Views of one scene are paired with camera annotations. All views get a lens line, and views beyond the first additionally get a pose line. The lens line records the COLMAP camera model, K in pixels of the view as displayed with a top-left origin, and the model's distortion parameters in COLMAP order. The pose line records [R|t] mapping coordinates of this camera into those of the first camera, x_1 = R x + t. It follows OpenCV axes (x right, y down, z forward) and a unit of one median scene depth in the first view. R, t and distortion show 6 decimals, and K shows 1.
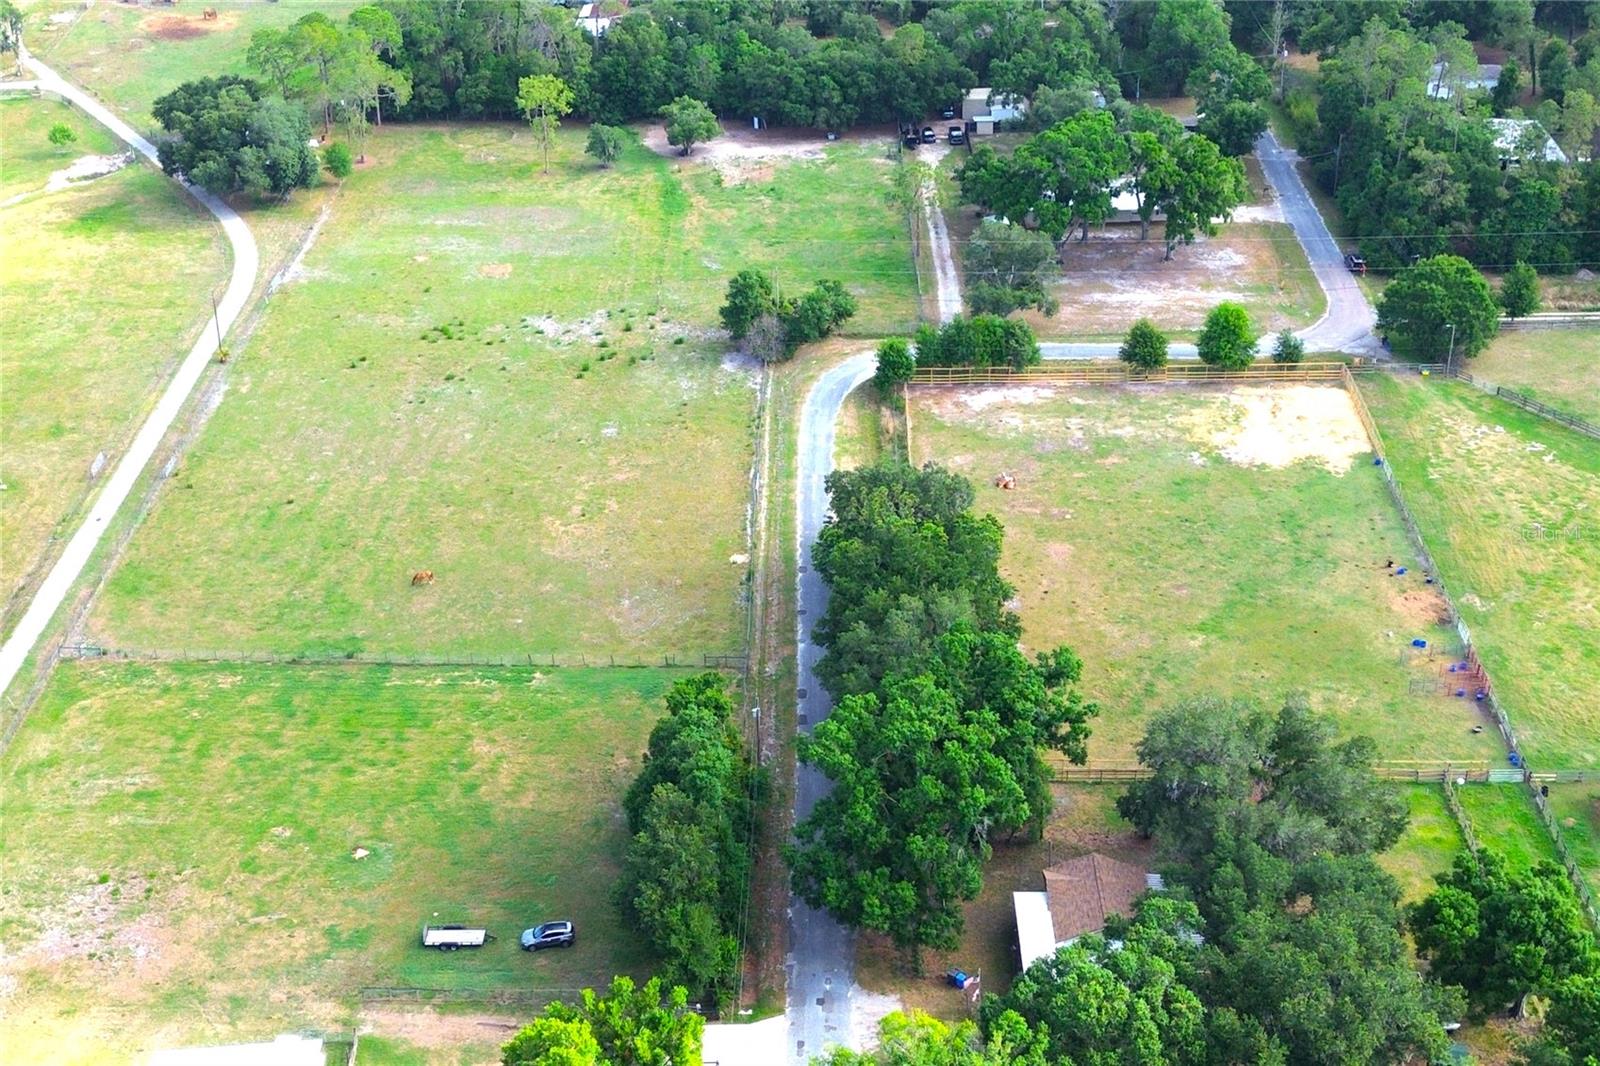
lens RADIAL K [[2205.4, 0, 800.0], [0, 2205.4, 533.0], [0, 0, 1]] dist [0.168074, -0.483334]
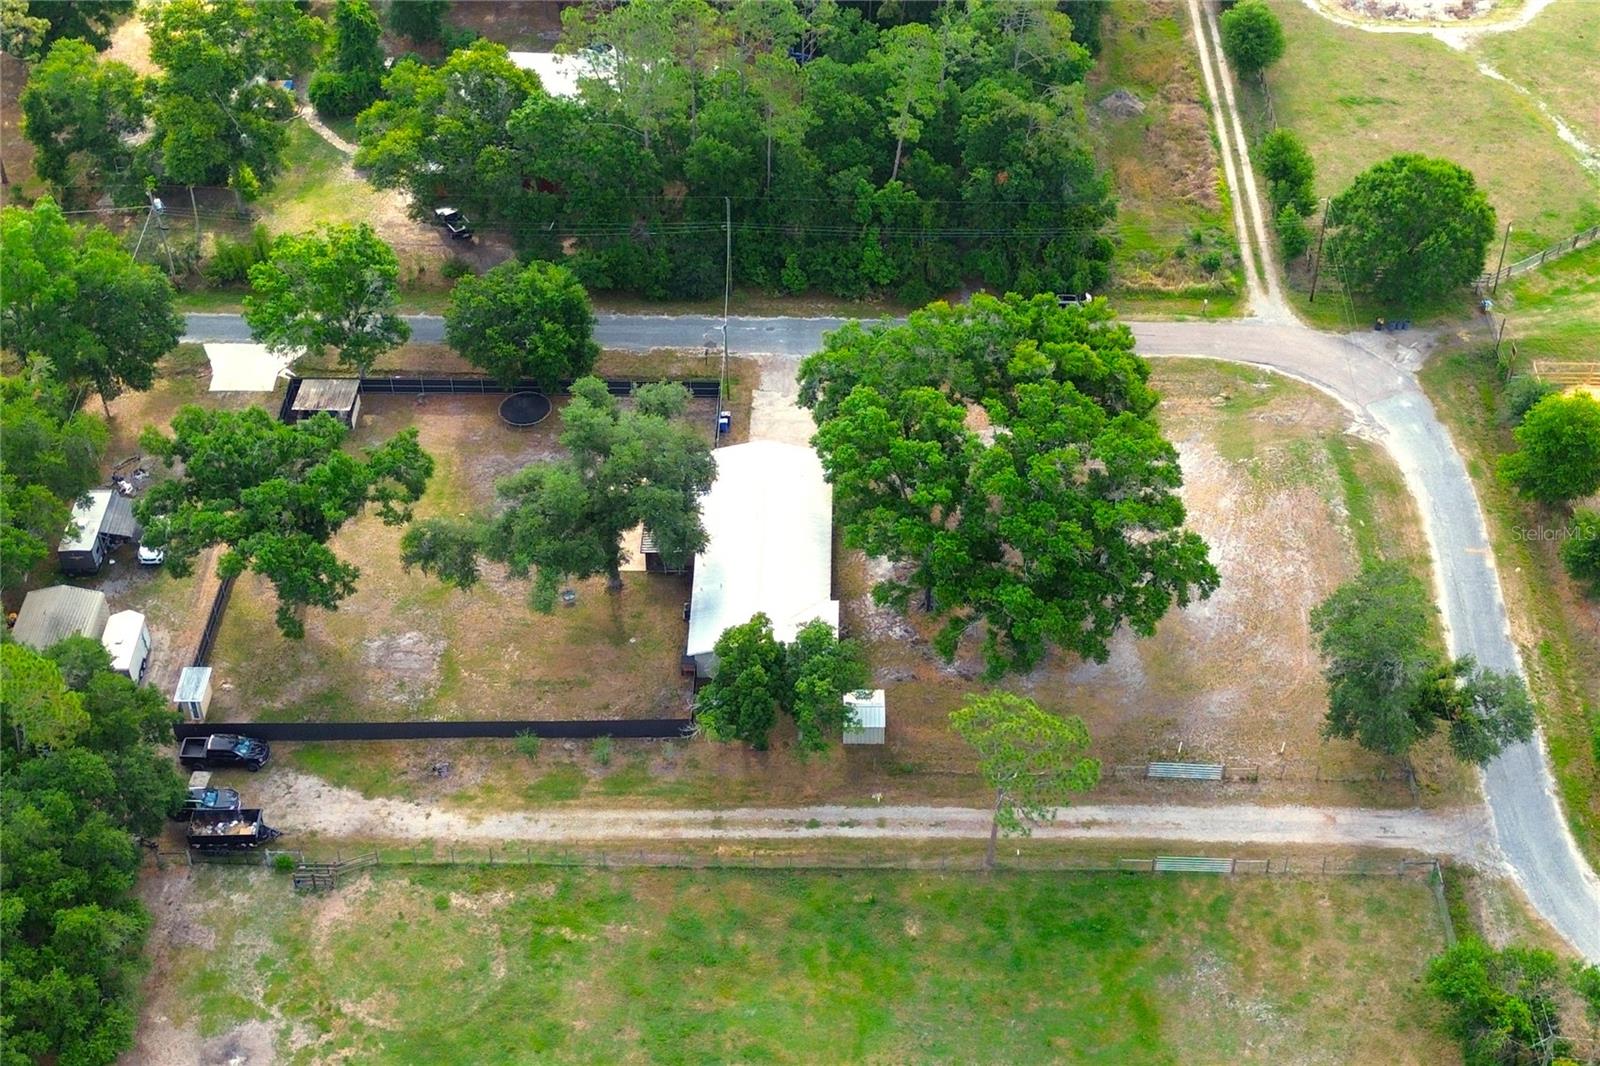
lens RADIAL K [[2147.5, 0, 800.0], [0, 2147.5, 533.0], [0, 0, 1]] dist [0.174452, -0.521000]
pose [[0.017662, -0.652212, 0.757830, -0.236389], [0.478988, 0.670832, 0.566176, -0.436911], [-0.877644, 0.352991, 0.324250, 0.862070]]
